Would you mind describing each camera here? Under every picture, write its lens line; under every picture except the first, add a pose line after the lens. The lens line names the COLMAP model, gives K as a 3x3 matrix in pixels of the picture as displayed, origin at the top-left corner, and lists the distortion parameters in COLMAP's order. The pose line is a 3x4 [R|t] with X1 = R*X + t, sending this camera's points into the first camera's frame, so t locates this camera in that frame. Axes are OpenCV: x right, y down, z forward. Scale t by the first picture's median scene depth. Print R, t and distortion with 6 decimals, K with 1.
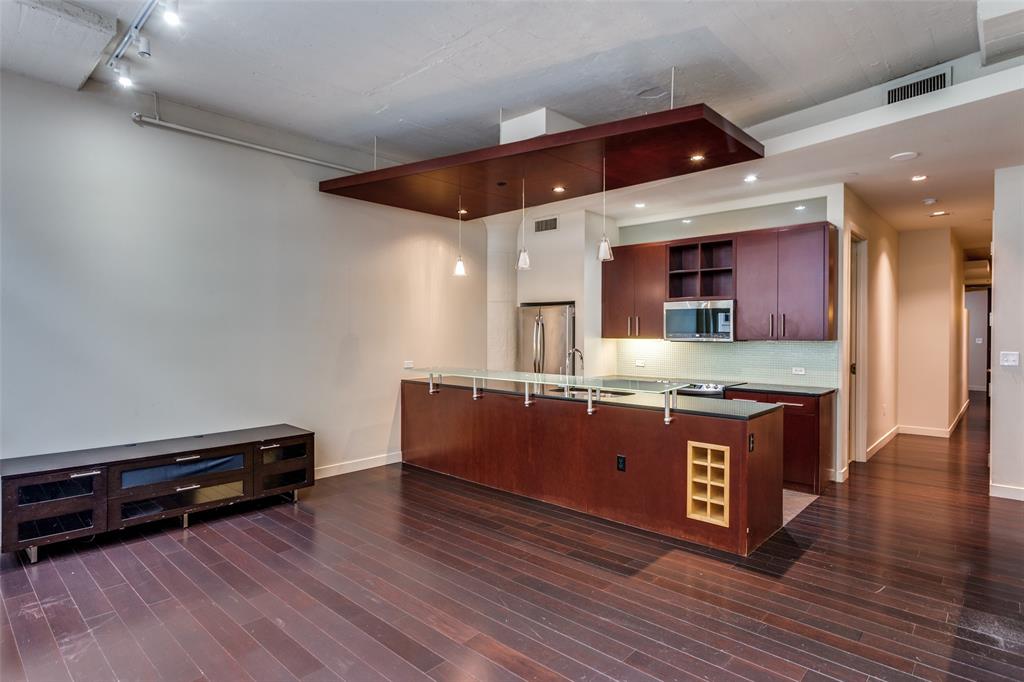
lens RADIAL K [[543.4, 0, 506.4], [0, 543.4, 339.9], [0, 0, 1]] dist [-0.007724, 0.006079]
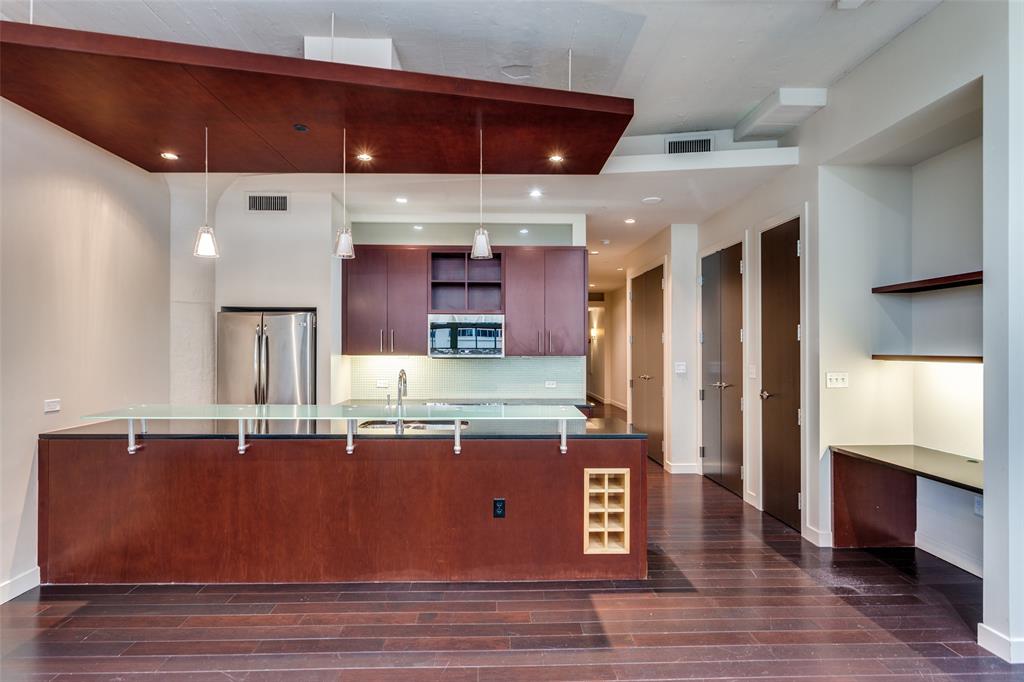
lens RADIAL K [[543.4, 0, 505.8], [0, 543.4, 349.2], [0, 0, 1]] dist [-0.007724, 0.006079]
pose [[0.709413, -0.000608, 0.704793, -0.276112], [0.009696, 0.999913, -0.008897, -0.003335], [-0.704726, 0.013145, 0.709357, 0.318094]]
